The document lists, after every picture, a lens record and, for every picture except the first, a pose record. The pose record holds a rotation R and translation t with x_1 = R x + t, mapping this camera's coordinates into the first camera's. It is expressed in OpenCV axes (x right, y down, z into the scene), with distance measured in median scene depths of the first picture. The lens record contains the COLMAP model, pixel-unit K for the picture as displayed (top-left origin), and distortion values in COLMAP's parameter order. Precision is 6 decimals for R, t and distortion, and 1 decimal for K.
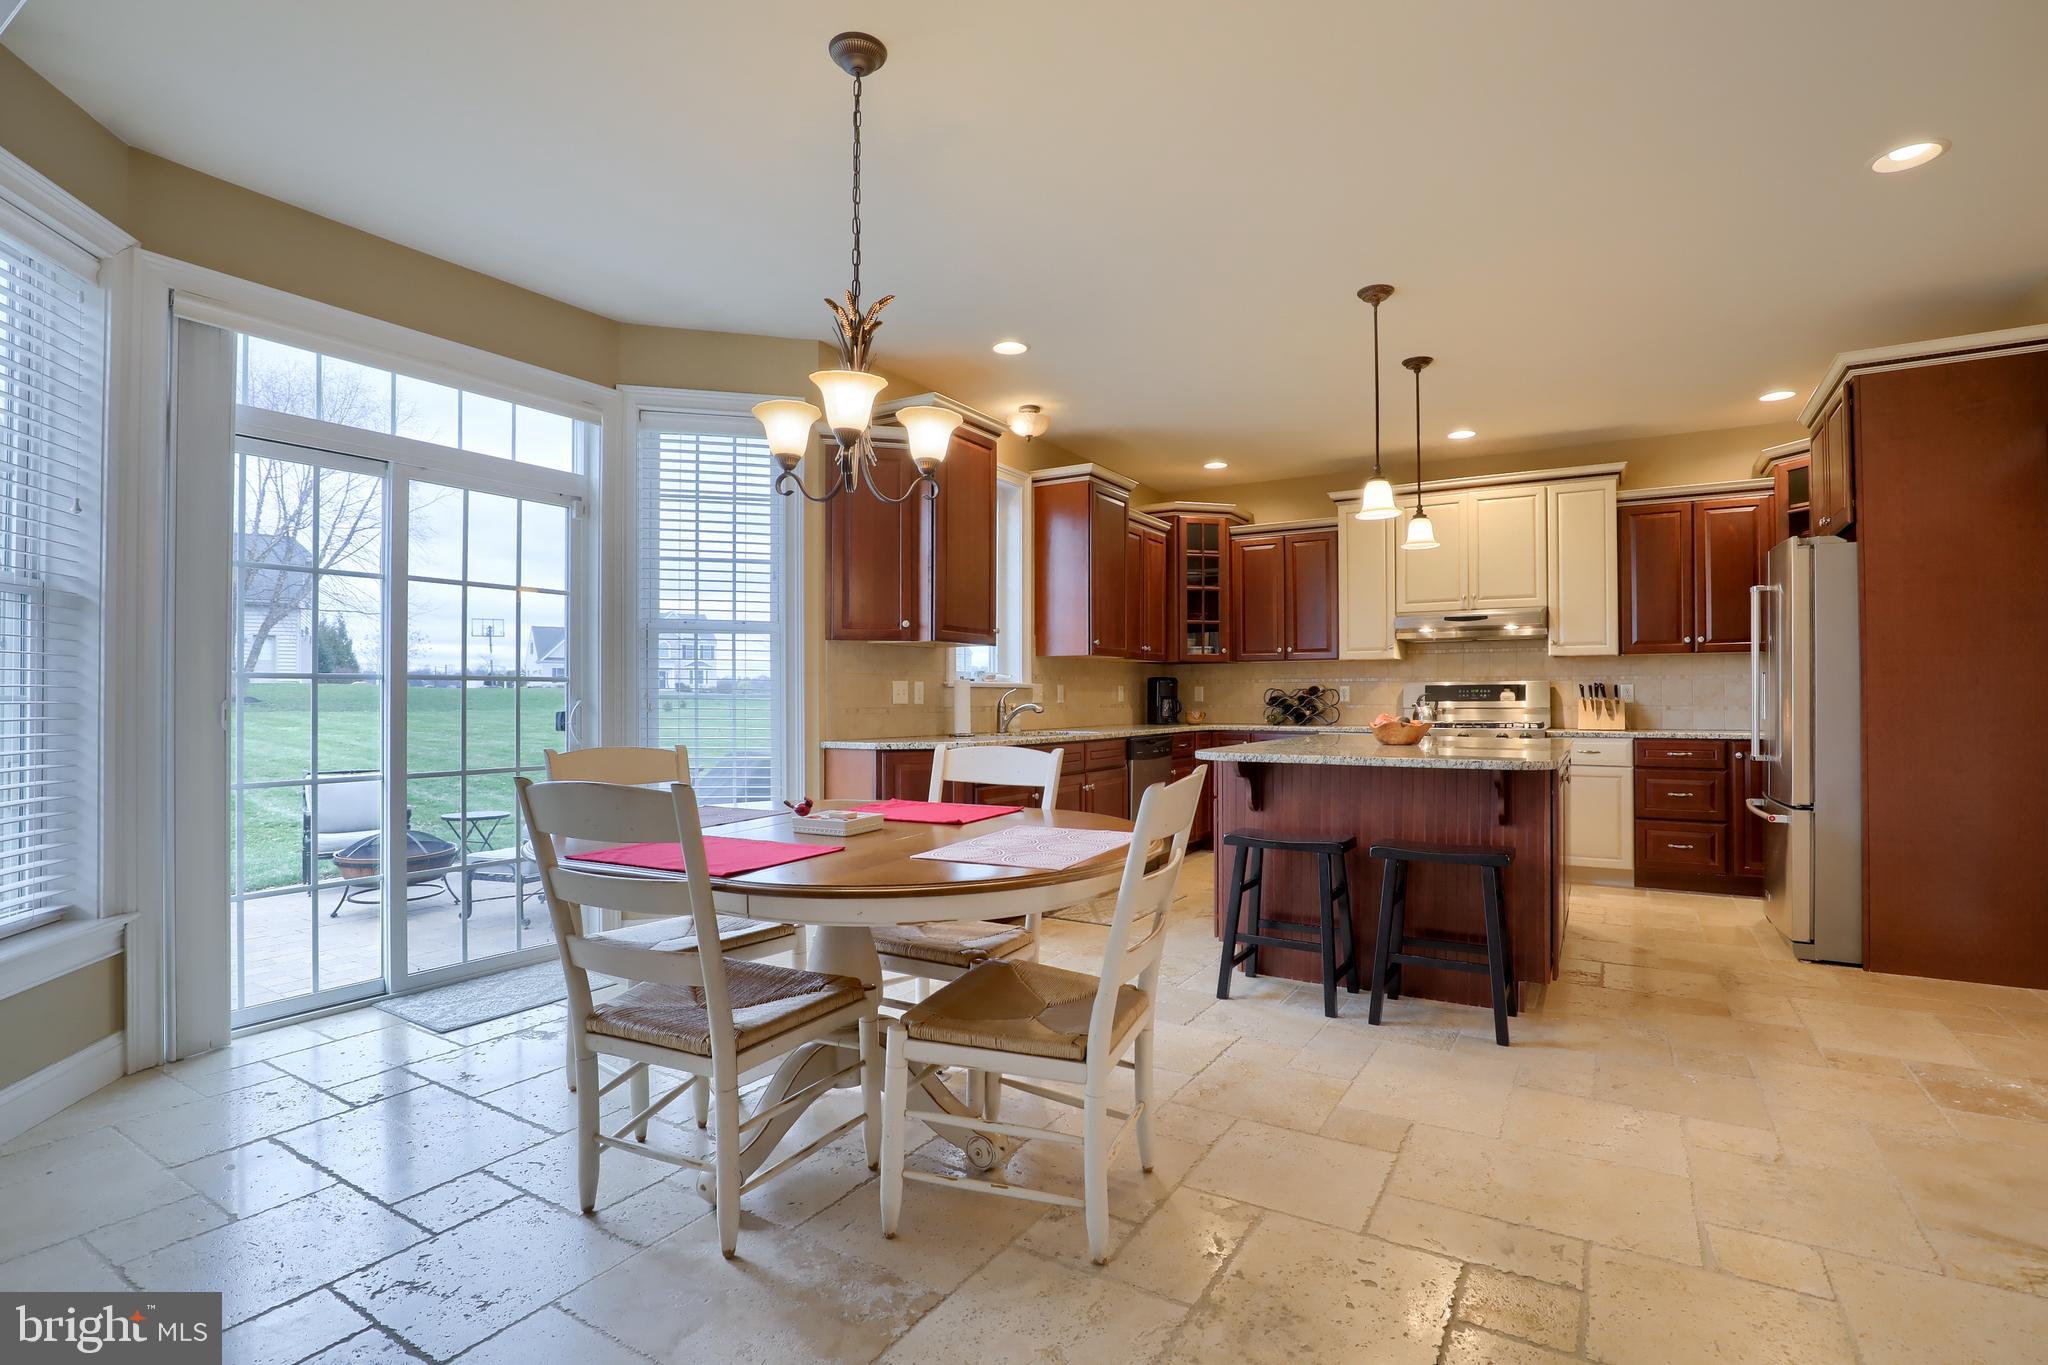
lens RADIAL K [[971.7, 0, 1028.8], [0, 971.7, 691.2], [0, 0, 1]] dist [-0.024071, -0.001075]
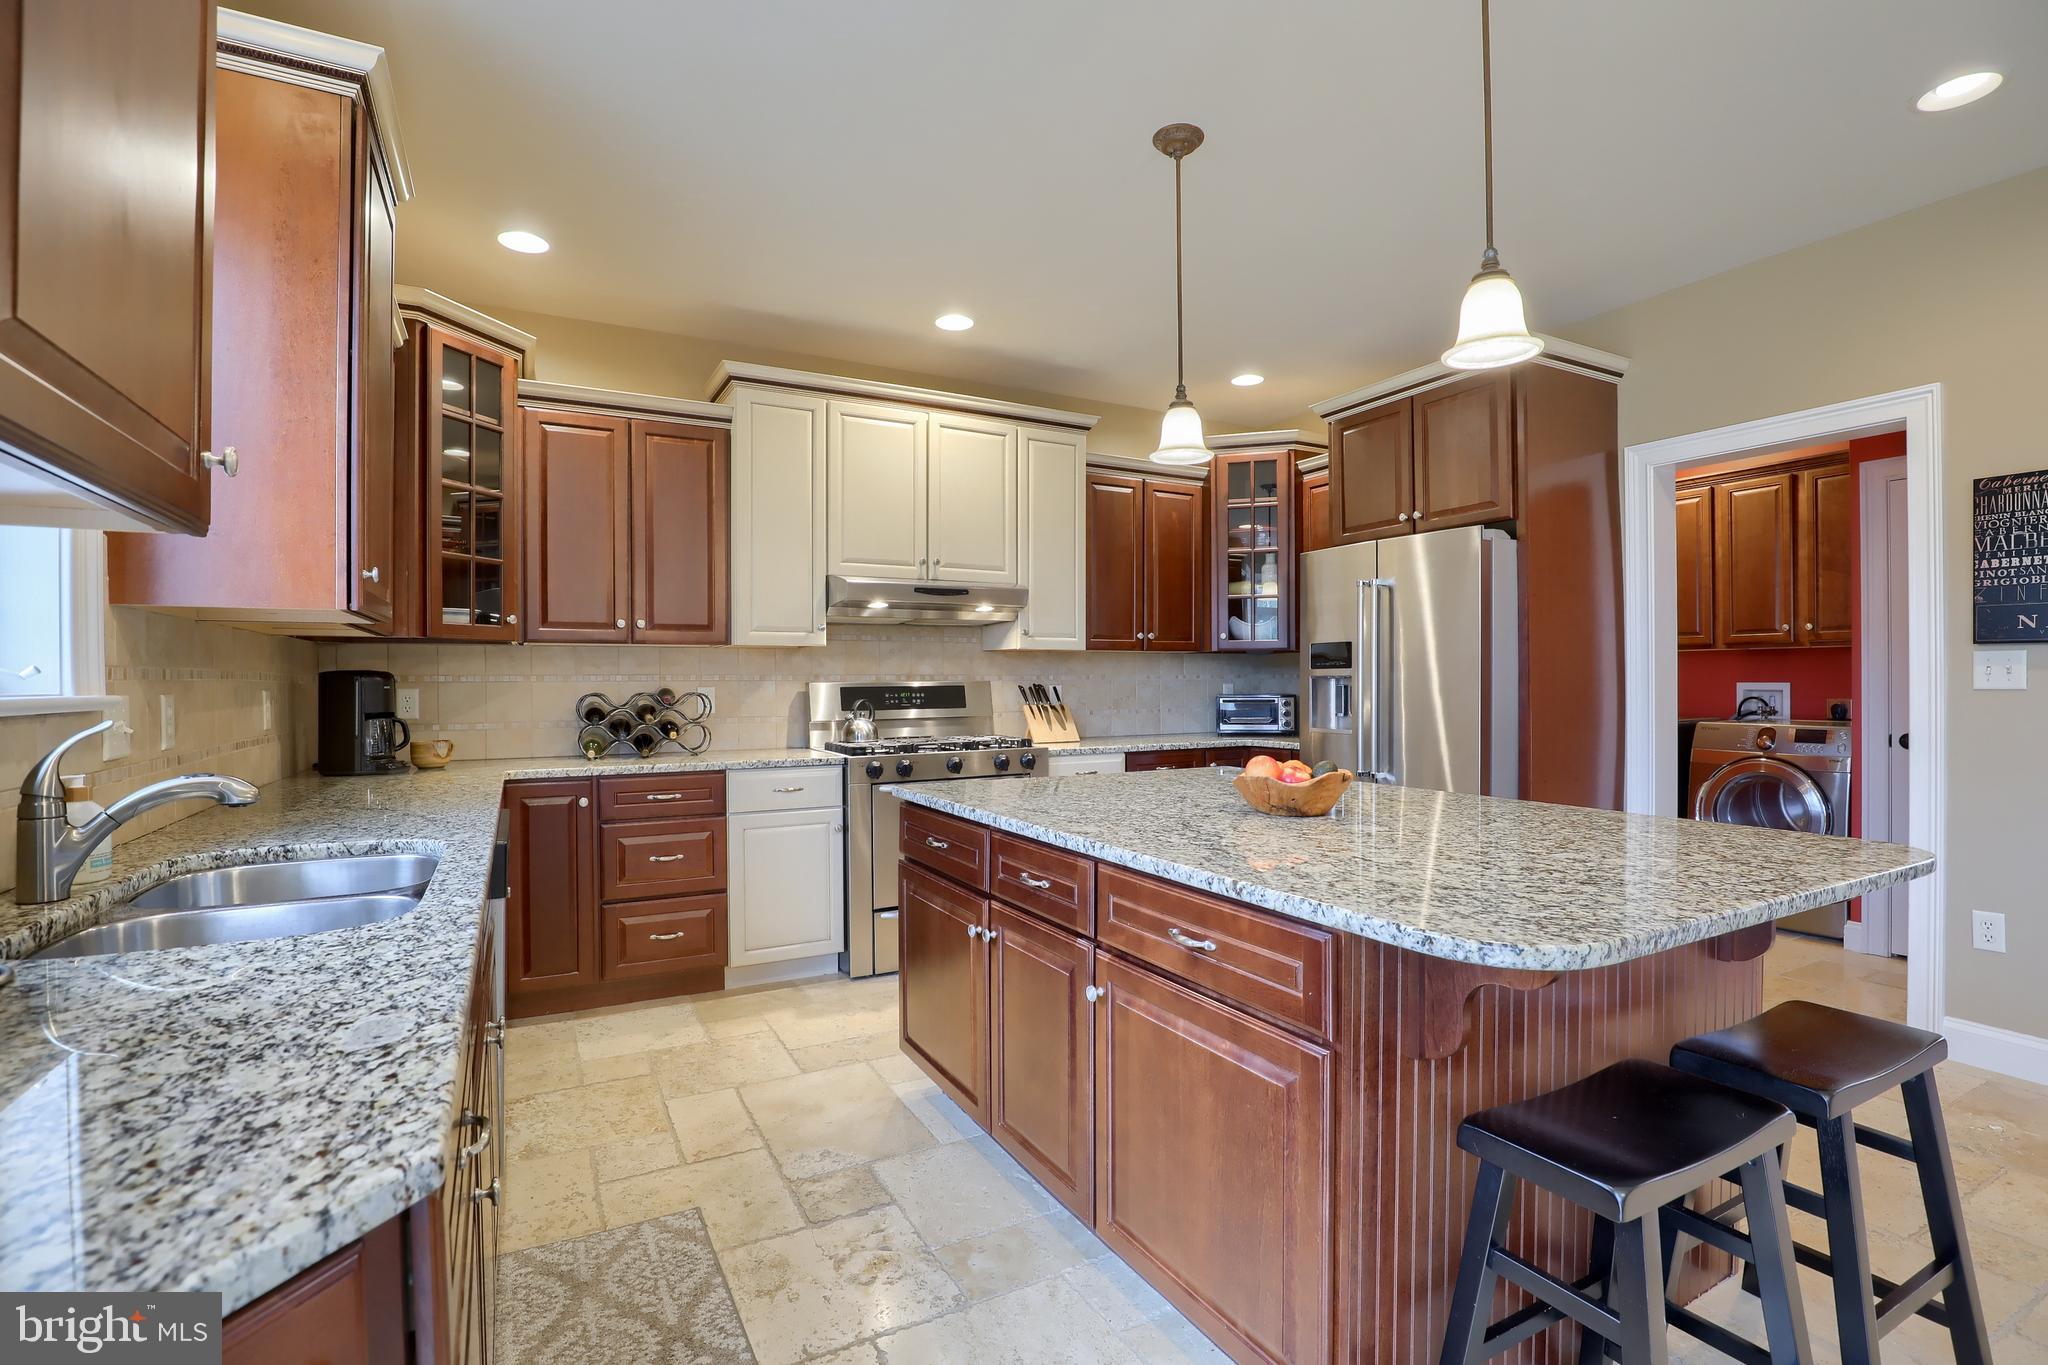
lens RADIAL K [[944.9, 0, 1054.3], [0, 944.9, 685.9], [0, 0, 1]] dist [-0.033800, 0.006509]
pose [[0.493857, -0.004927, 0.869529, -0.098725], [-0.002692, 0.999970, 0.007195, -0.013312], [-0.869539, -0.005894, 0.493829, 0.614485]]
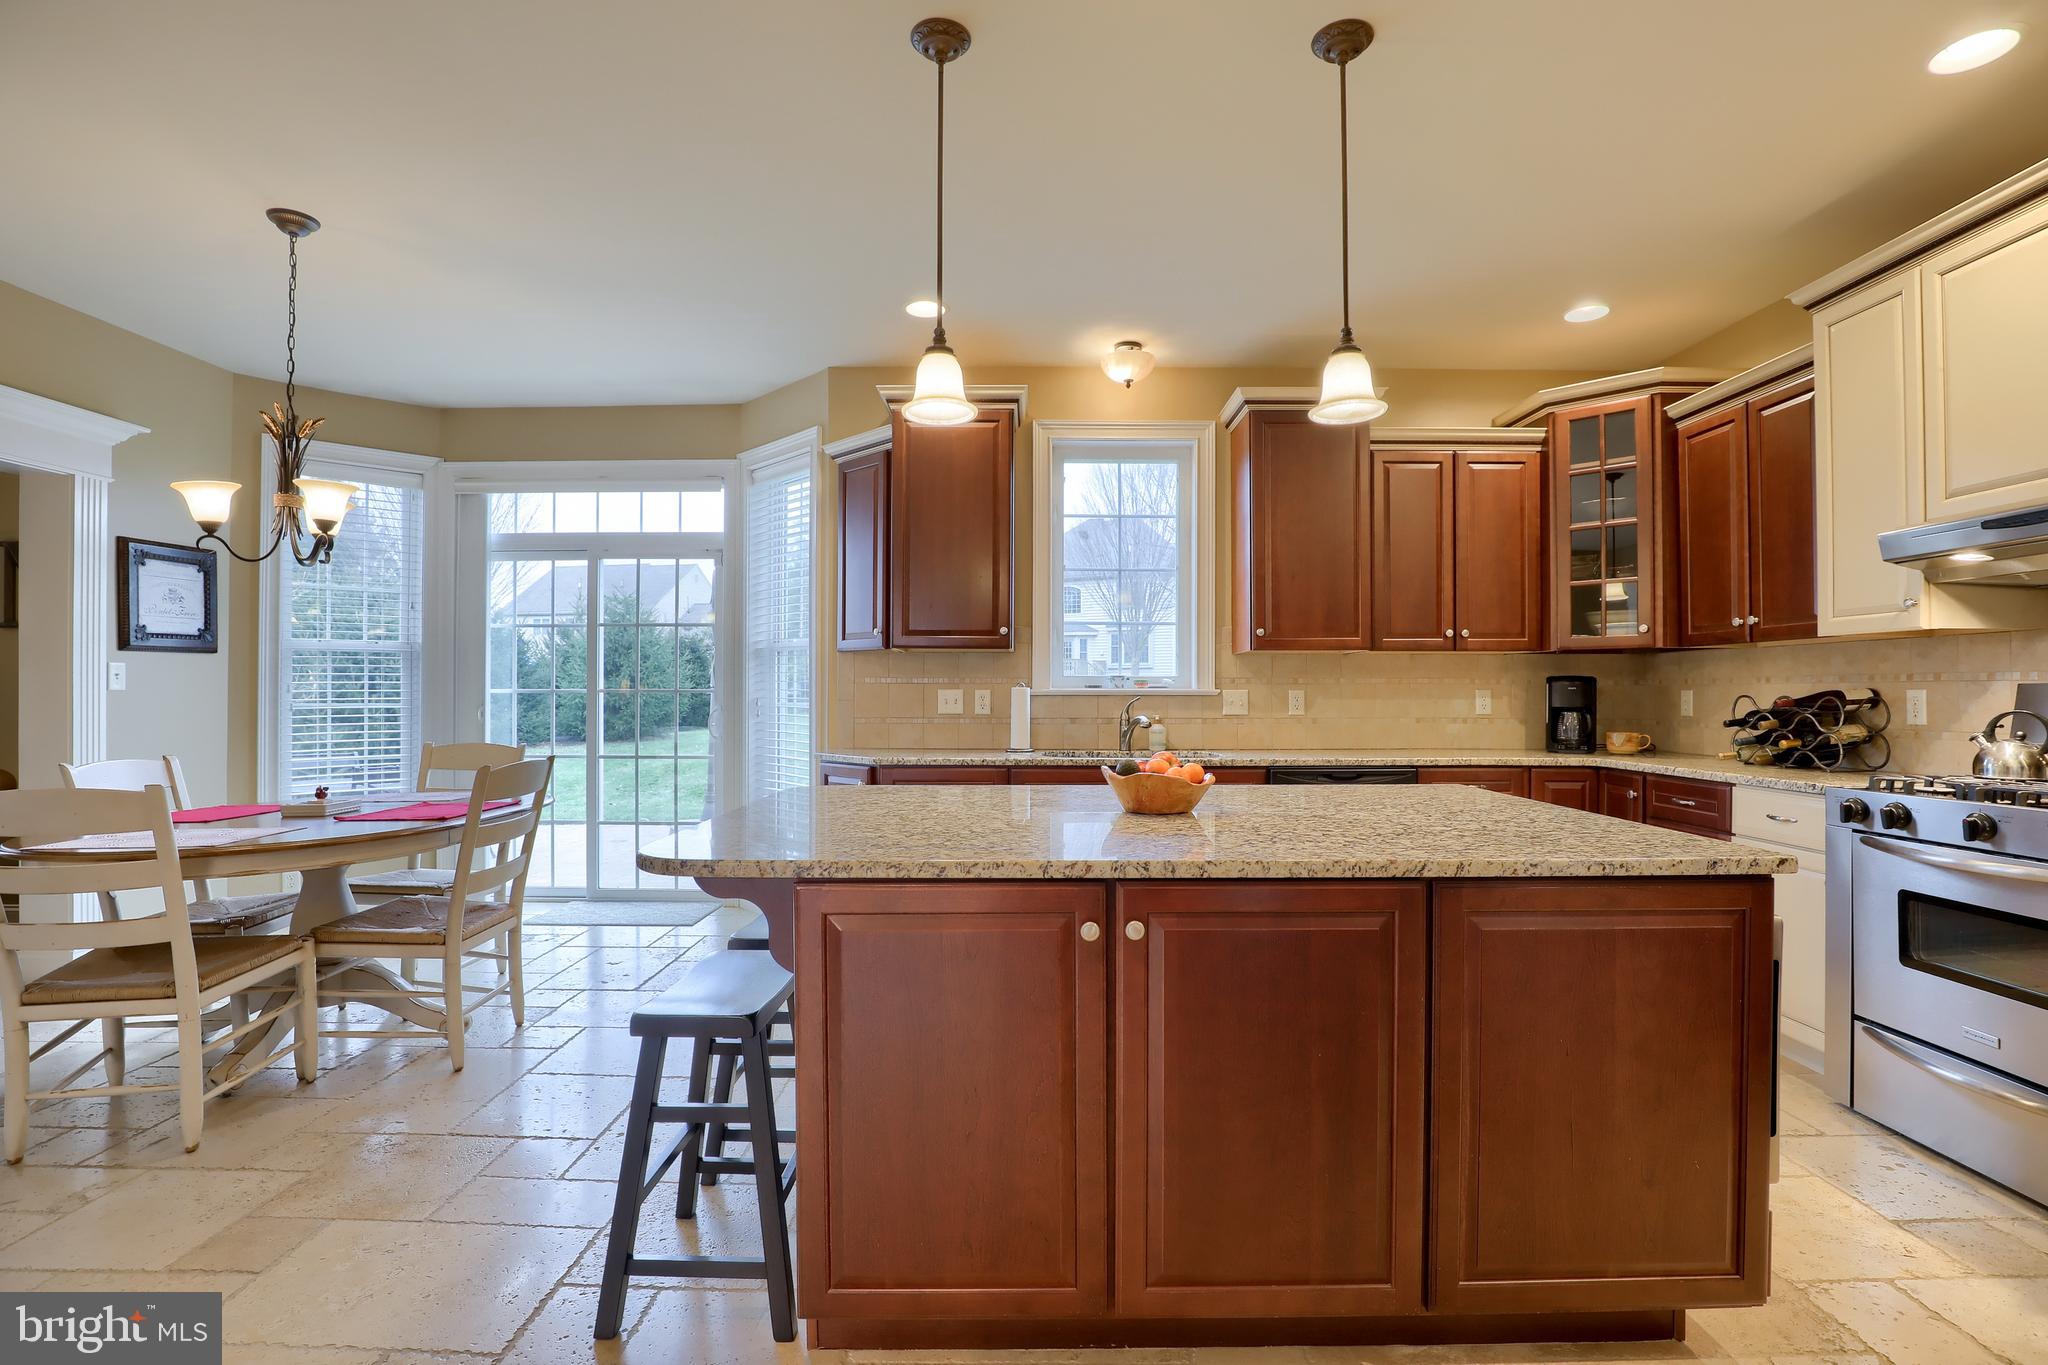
lens RADIAL K [[944.9, 0, 1027.7], [0, 944.9, 688.6], [0, 0, 1]] dist [-0.033800, 0.006509]
pose [[0.518845, -0.001098, -0.854868, 0.574068], [0.003984, 0.999991, 0.001133, -0.009900], [0.854859, -0.003994, 0.518845, 0.485450]]
